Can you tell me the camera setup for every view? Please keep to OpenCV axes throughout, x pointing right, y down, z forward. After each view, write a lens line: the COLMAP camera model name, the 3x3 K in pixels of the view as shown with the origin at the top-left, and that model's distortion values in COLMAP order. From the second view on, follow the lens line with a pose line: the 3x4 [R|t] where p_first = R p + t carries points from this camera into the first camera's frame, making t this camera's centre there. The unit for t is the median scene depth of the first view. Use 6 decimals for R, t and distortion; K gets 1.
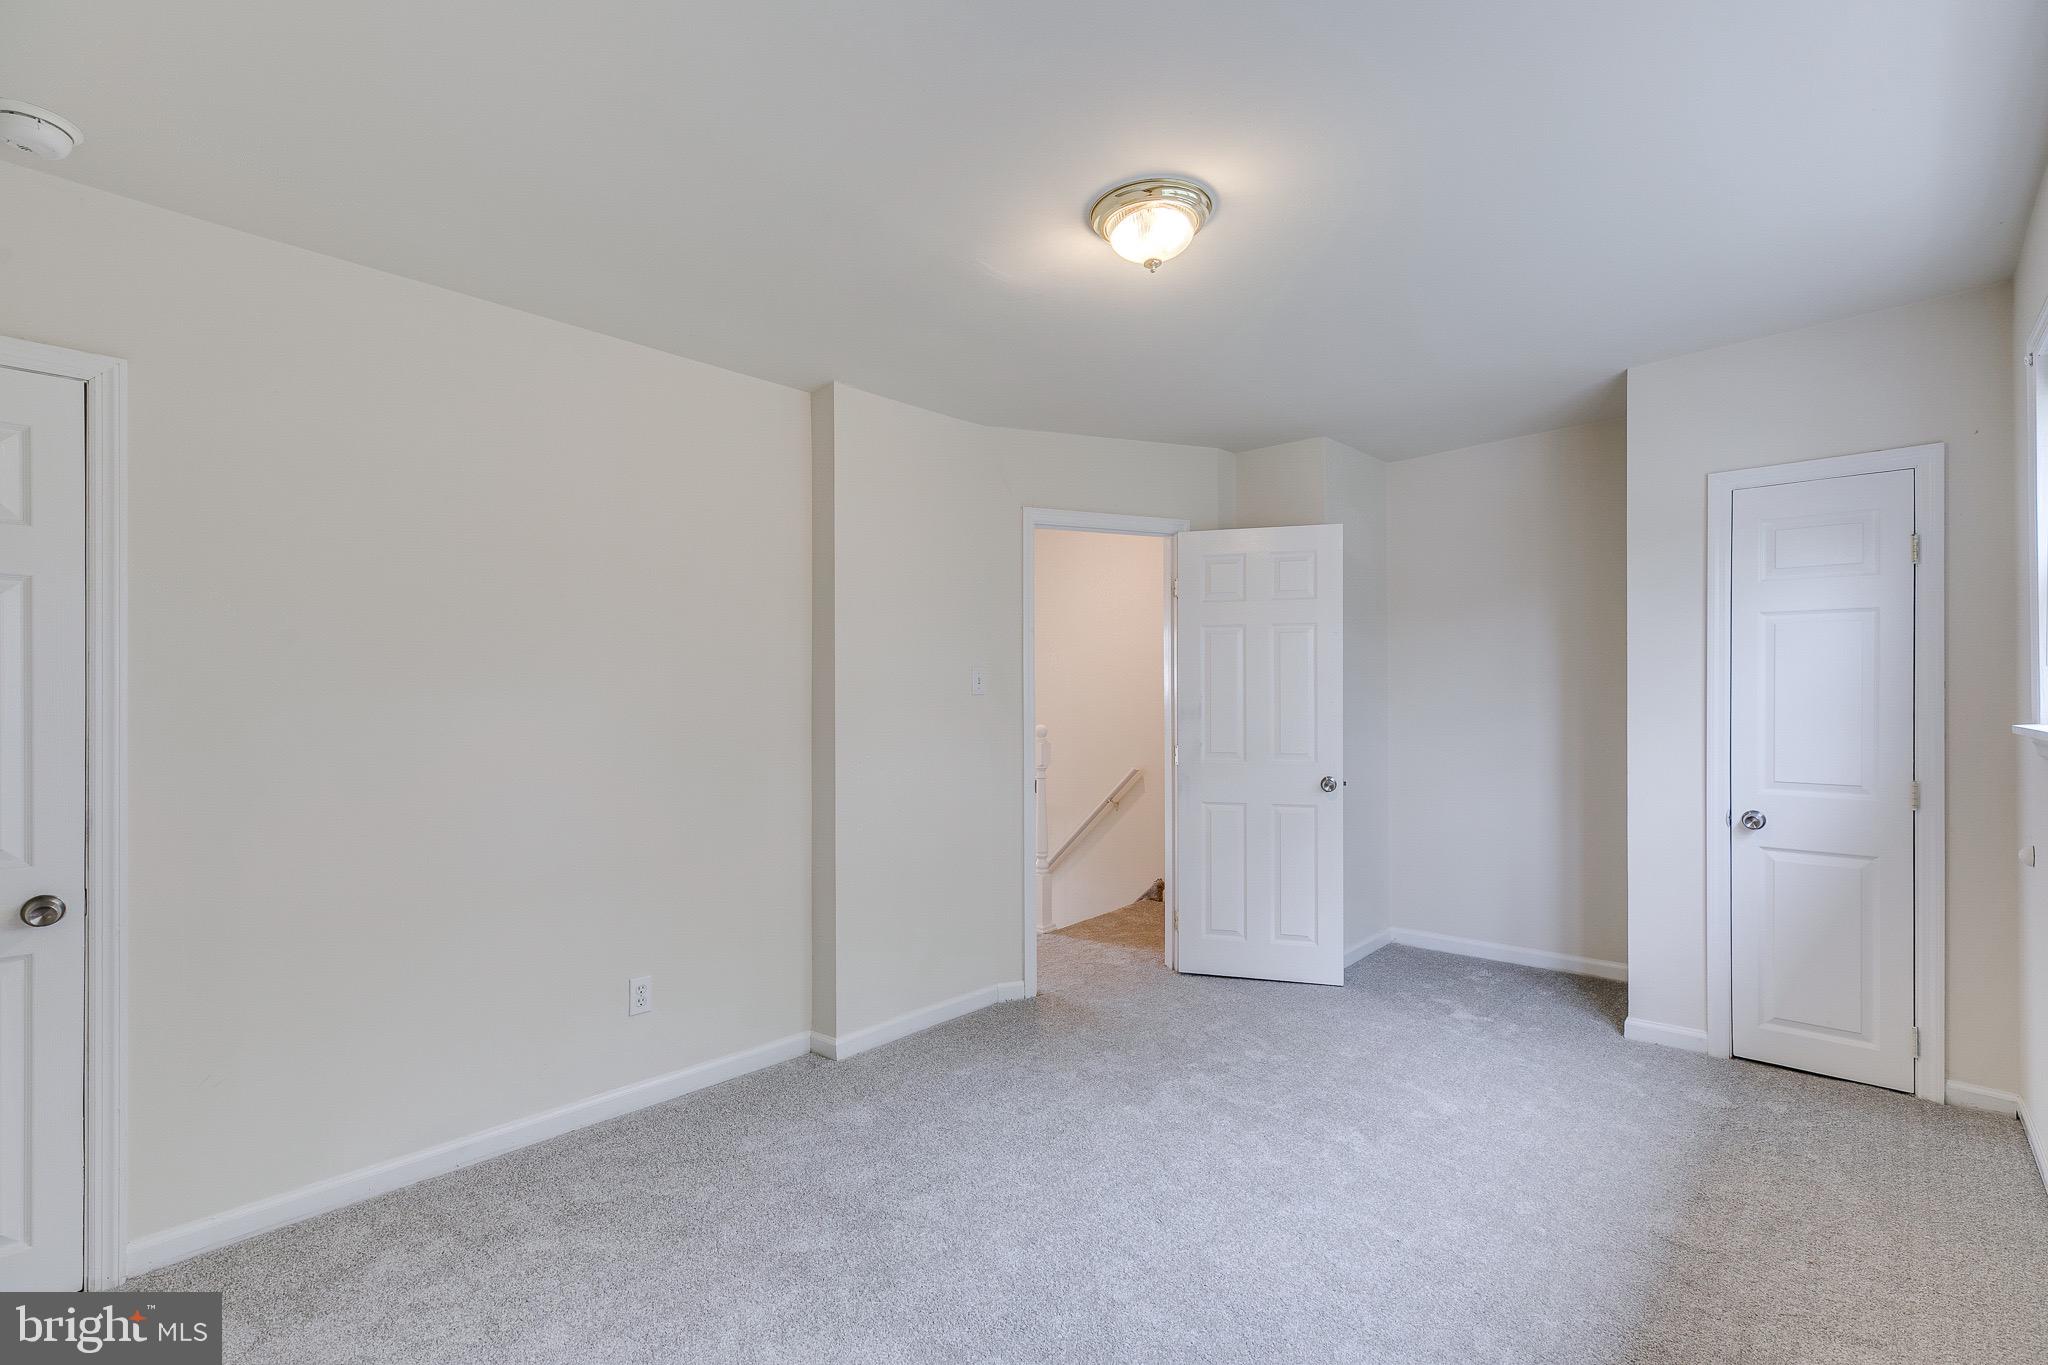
lens RADIAL K [[930.0, 0, 1009.4], [0, 930.0, 699.3], [0, 0, 1]] dist [0.003253, 0.001299]
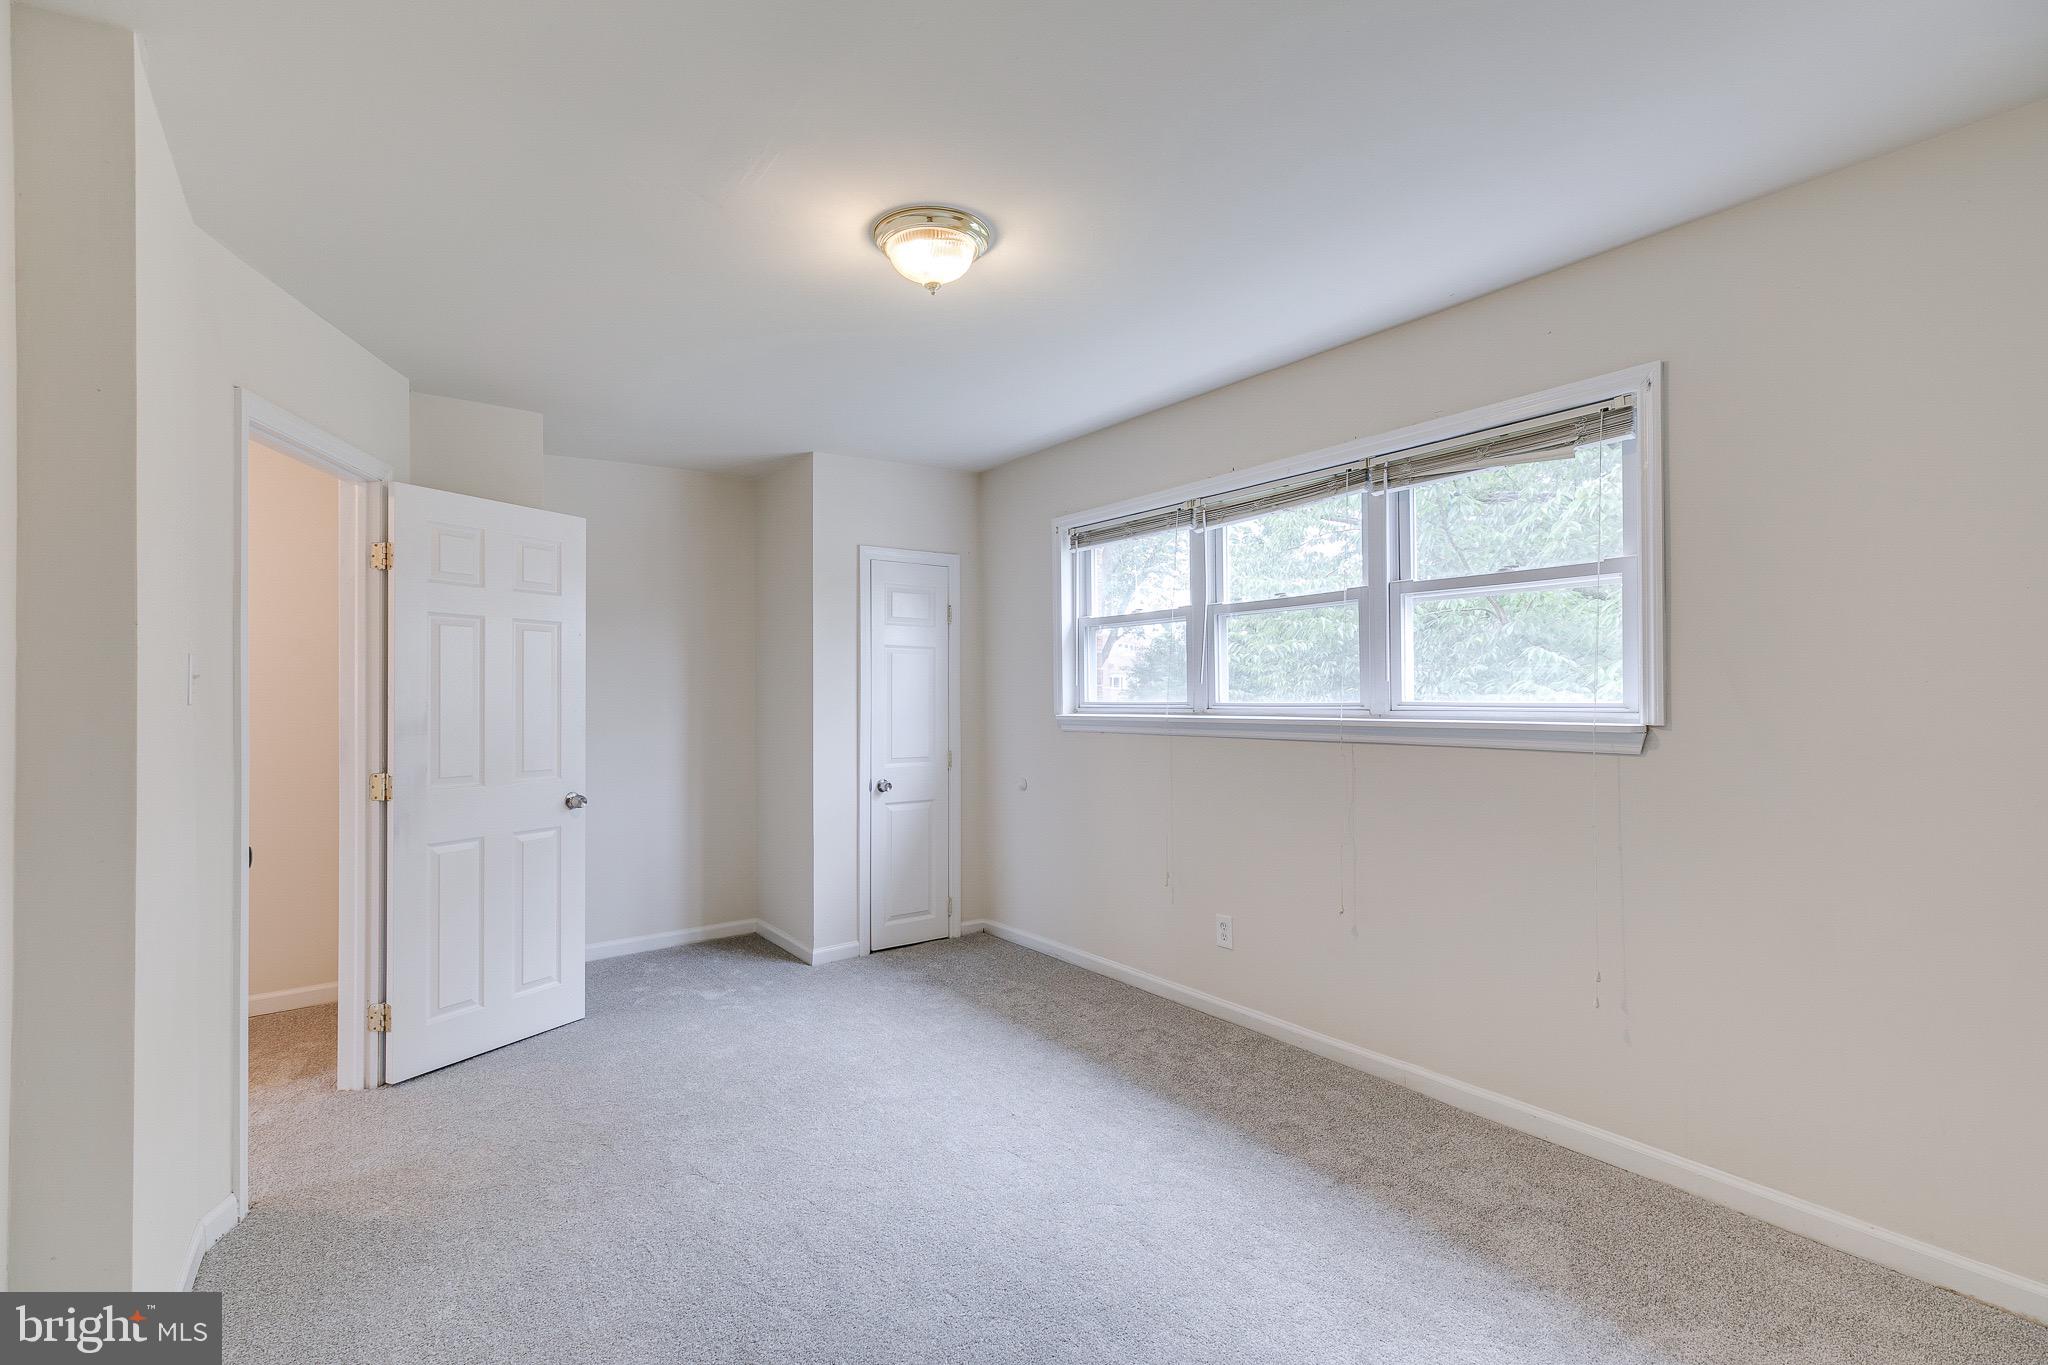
lens RADIAL K [[930.0, 0, 1017.7], [0, 930.0, 694.9], [0, 0, 1]] dist [0.003253, 0.001299]
pose [[0.183114, 0.003696, 0.983085, -0.566144], [0.009818, 0.999936, -0.005588, -0.003641], [-0.983043, 0.010675, 0.183066, 0.482335]]
